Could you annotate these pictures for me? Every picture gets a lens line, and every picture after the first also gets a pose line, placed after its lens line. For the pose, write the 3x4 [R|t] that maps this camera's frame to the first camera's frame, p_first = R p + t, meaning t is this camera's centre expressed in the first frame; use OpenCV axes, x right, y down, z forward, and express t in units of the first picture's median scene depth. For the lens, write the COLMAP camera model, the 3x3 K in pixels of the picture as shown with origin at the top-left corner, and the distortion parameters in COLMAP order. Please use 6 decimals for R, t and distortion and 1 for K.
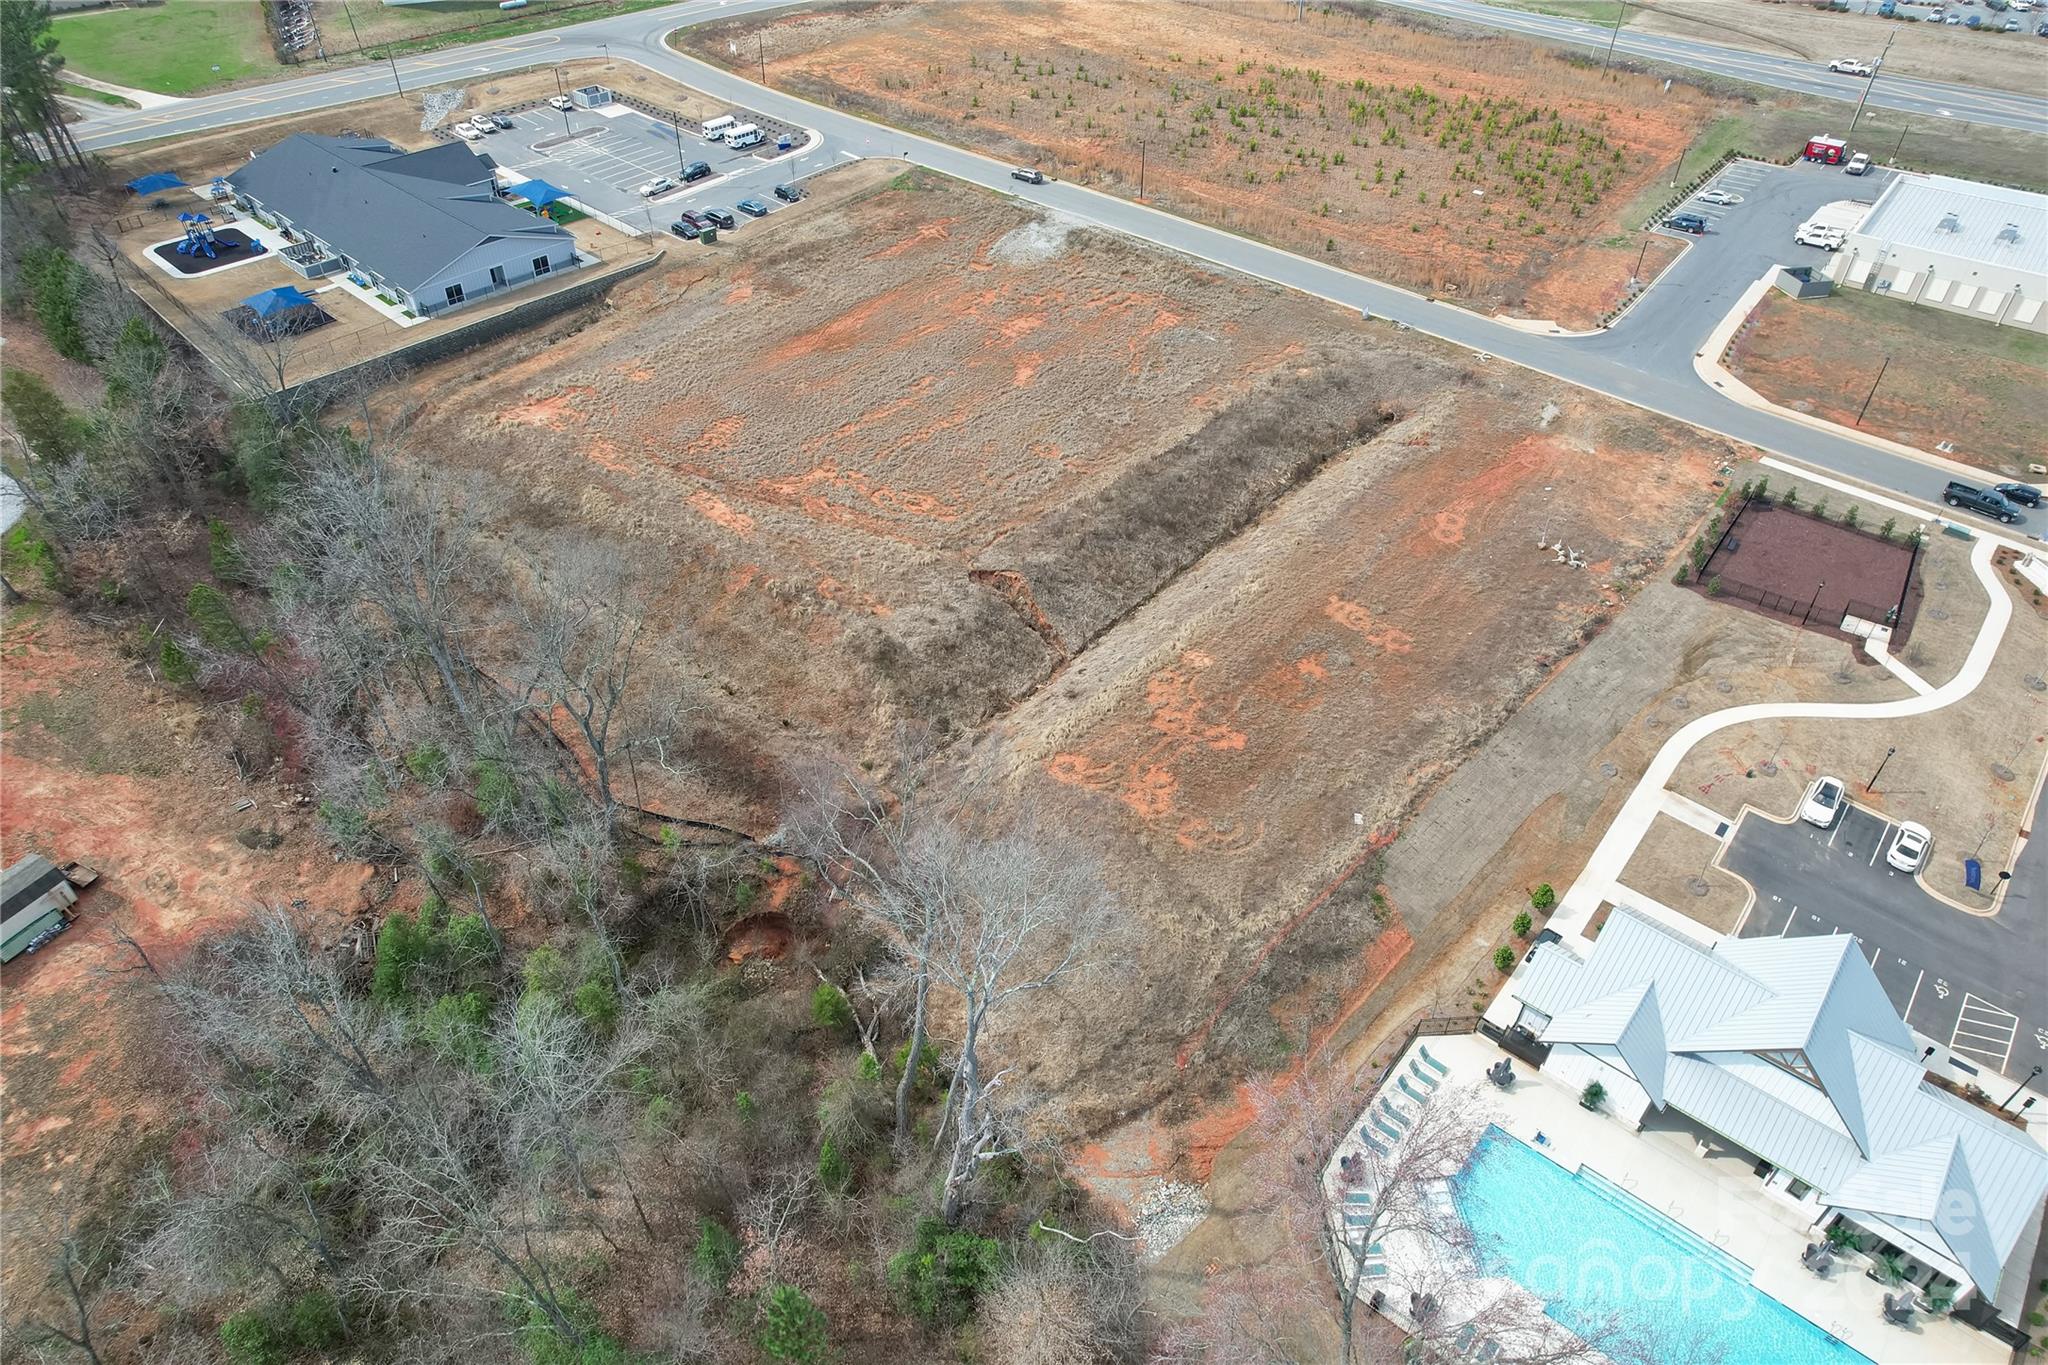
lens RADIAL K [[1318.1, 0, 1027.8], [0, 1318.1, 674.1], [0, 0, 1]] dist [-0.092049, 0.086534]
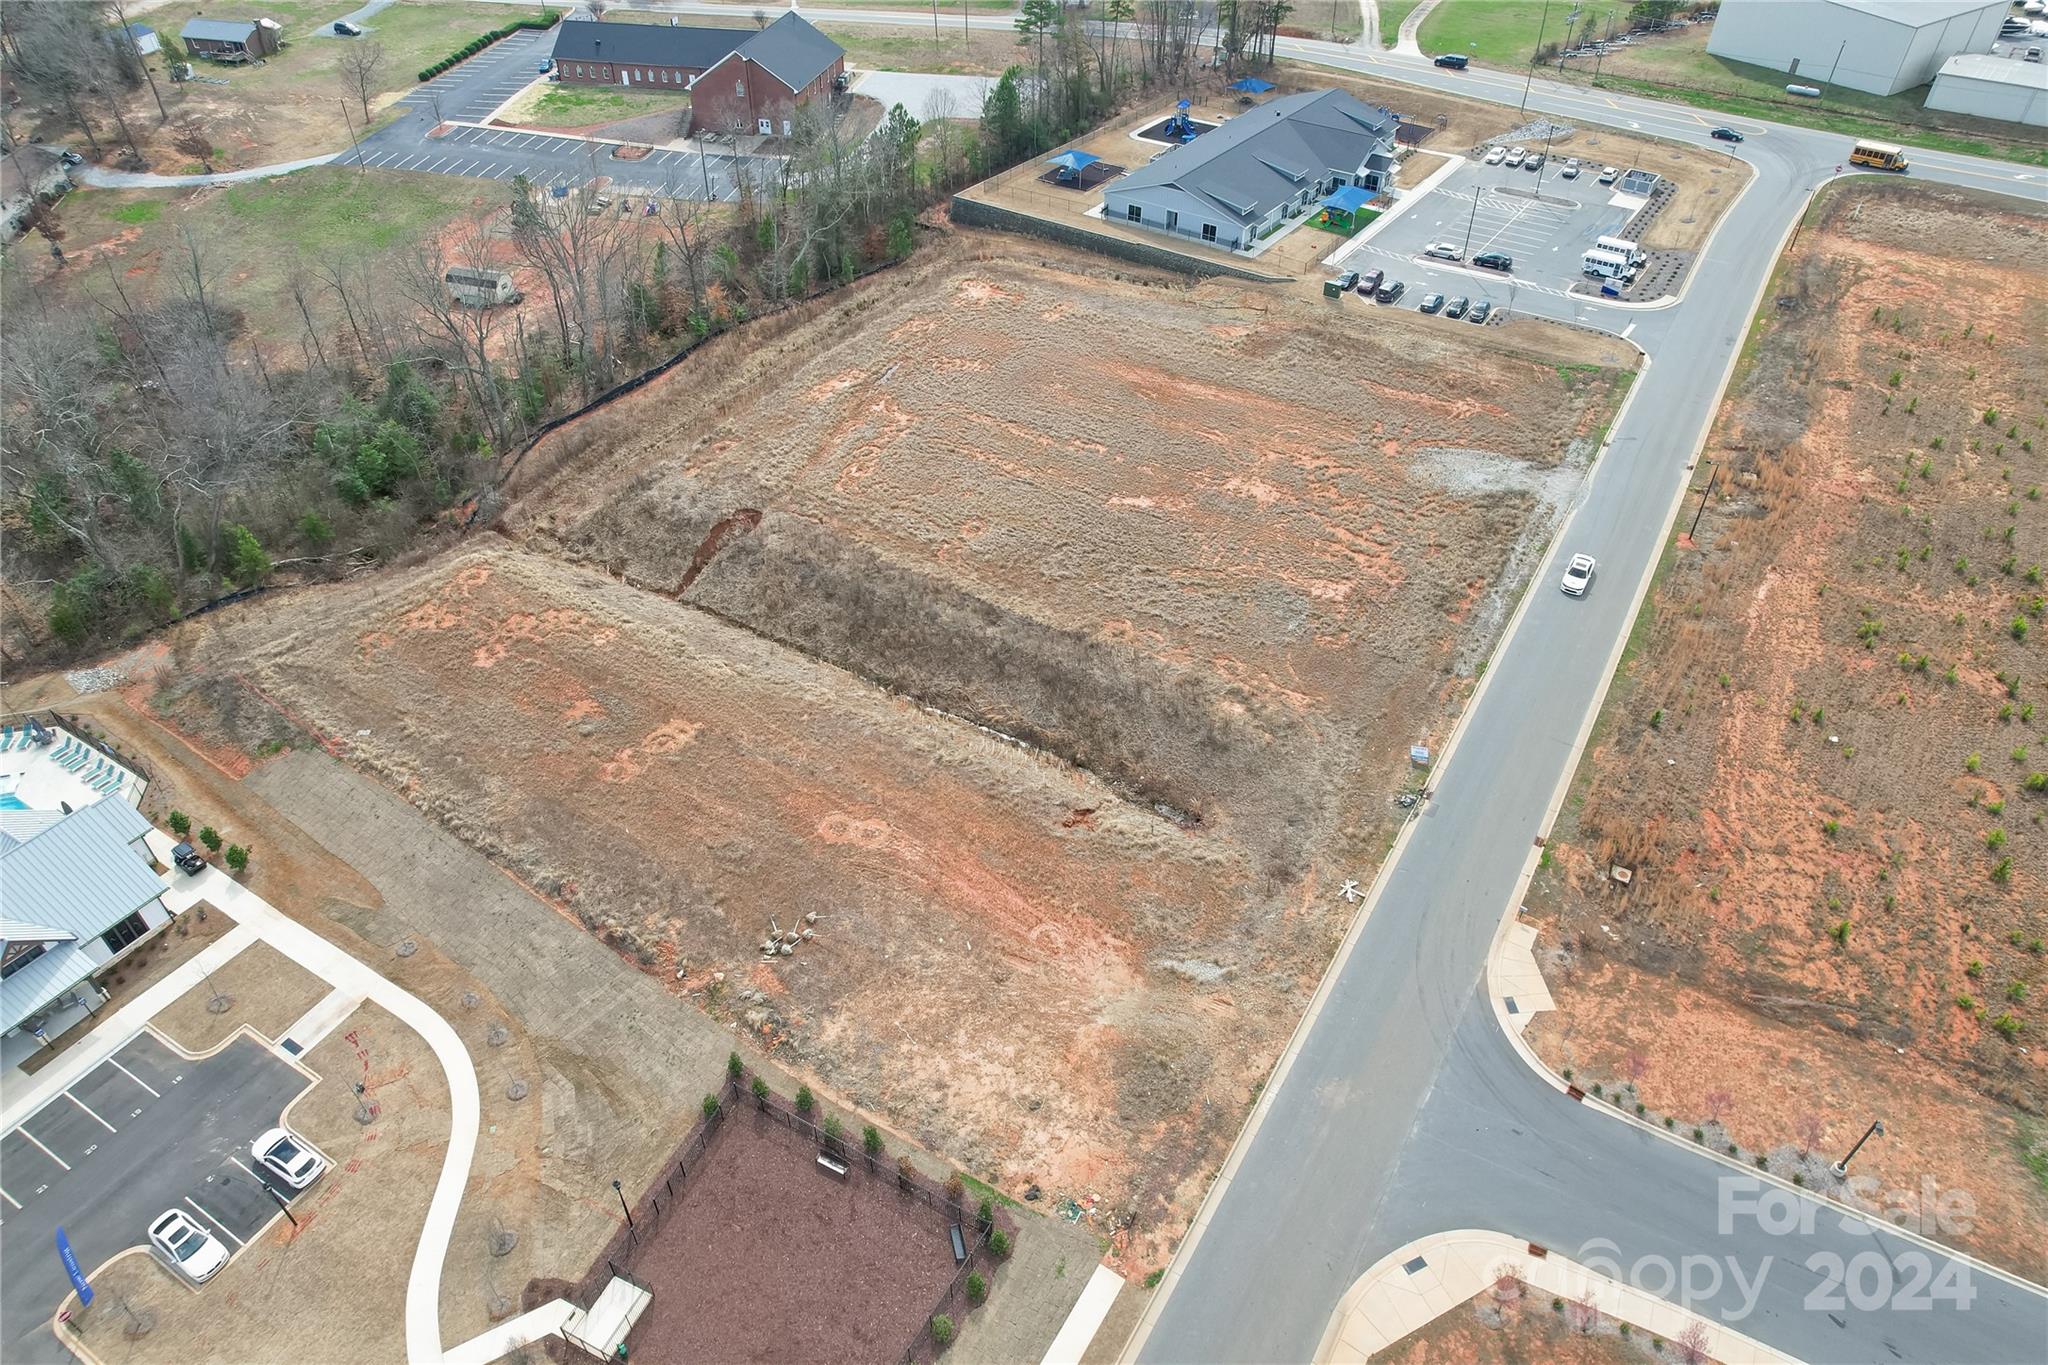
lens RADIAL K [[1318.1, 0, 1027.8], [0, 1318.1, 674.1], [0, 0, 1]] dist [-0.092049, 0.086534]
pose [[0.154669, 0.628598, -0.762196, 0.749502], [-0.640319, 0.651293, 0.407196, -0.476426], [0.752375, 0.425068, 0.503238, 0.559385]]
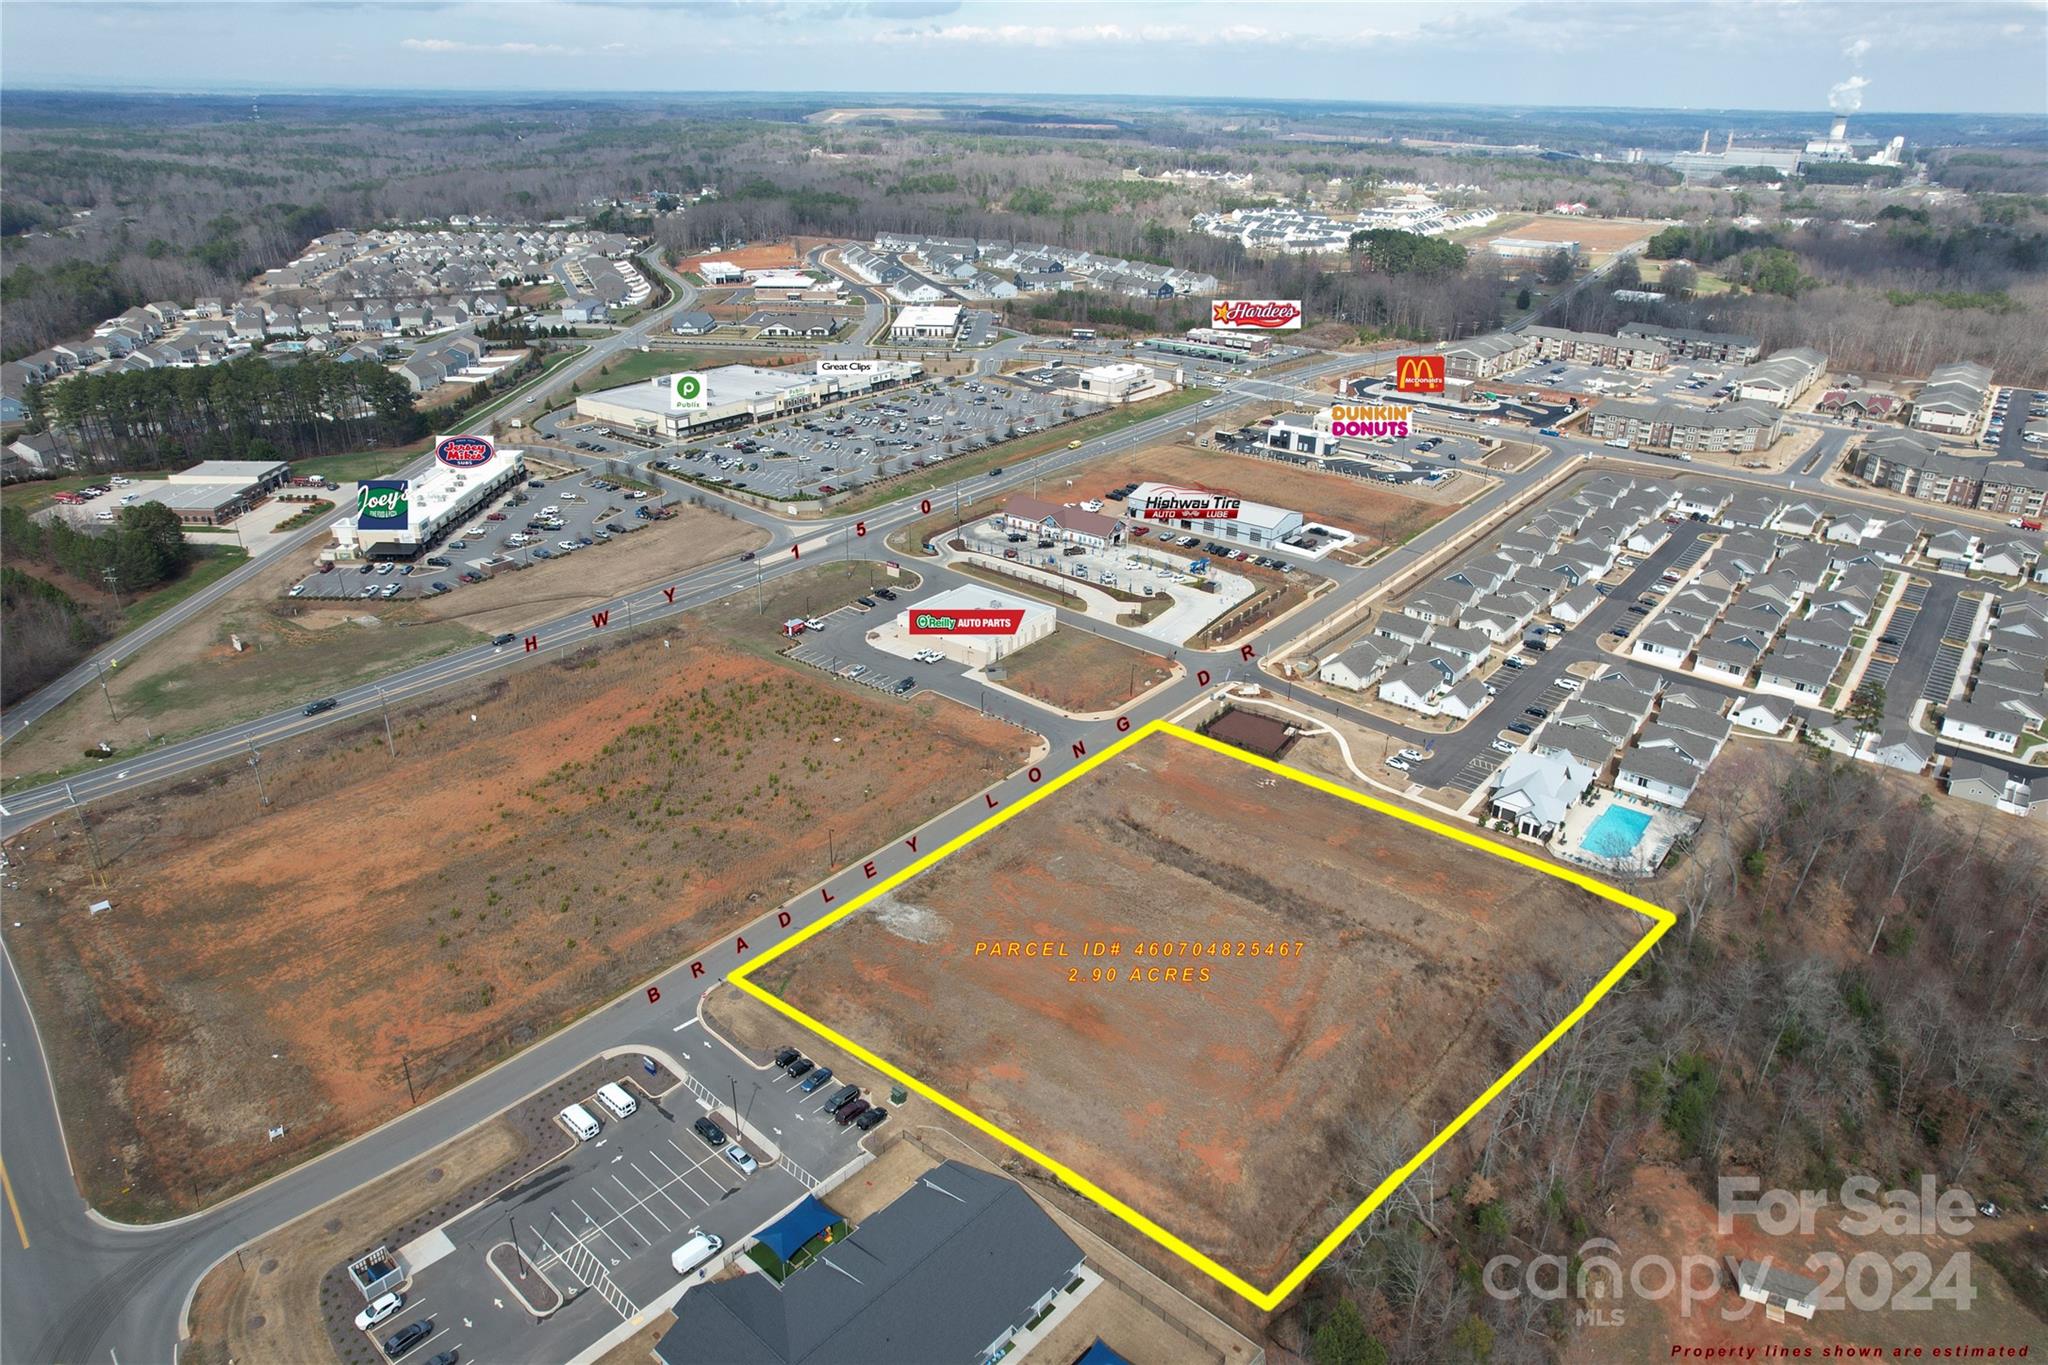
lens RADIAL K [[1304.1, 0, 1025.8], [0, 1304.1, 689.2], [0, 0, 1]] dist [-0.060689, 0.026079]
pose [[-0.024851, -0.433470, 0.900825, -1.253844], [0.633096, 0.690552, 0.349753, -1.032424], [-0.773674, 0.579000, 0.257267, 0.549032]]
